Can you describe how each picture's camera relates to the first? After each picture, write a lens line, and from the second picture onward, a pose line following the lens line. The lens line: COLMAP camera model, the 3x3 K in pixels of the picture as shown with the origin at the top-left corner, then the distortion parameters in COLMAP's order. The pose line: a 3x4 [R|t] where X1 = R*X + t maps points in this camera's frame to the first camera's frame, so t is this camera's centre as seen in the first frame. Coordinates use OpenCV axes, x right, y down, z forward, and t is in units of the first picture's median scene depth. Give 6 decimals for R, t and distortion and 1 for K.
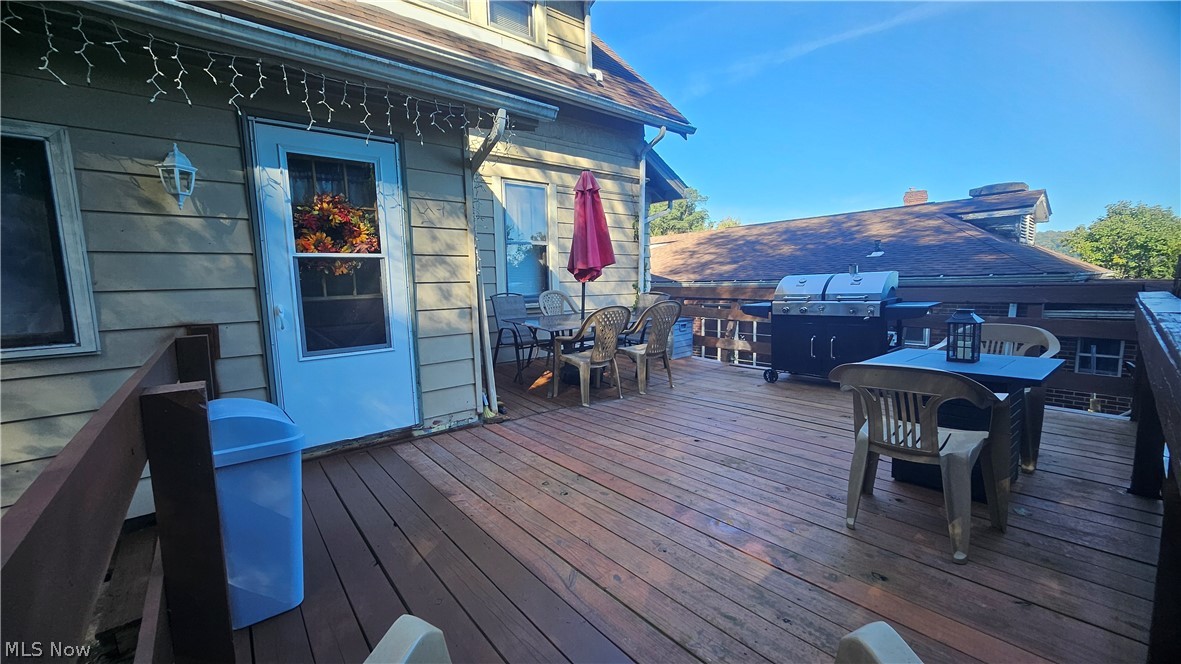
lens RADIAL K [[466.3, 0, 589.8], [0, 466.3, 335.5], [0, 0, 1]] dist [-0.009205, 0.001530]
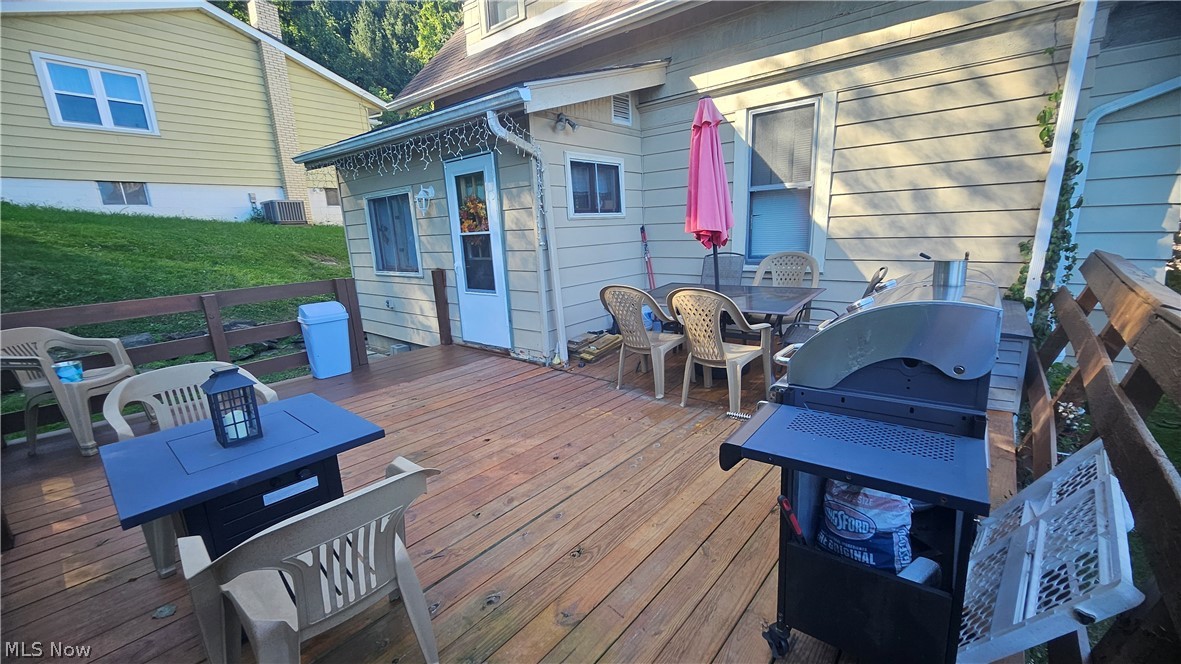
lens RADIAL K [[466.3, 0, 591.3], [0, 466.3, 333.3], [0, 0, 1]] dist [-0.009205, 0.001530]
pose [[0.185261, 0.230892, -0.955179, 1.089953], [-0.069242, 0.972656, 0.221687, -0.202275], [0.980247, 0.025068, 0.196183, 0.990642]]
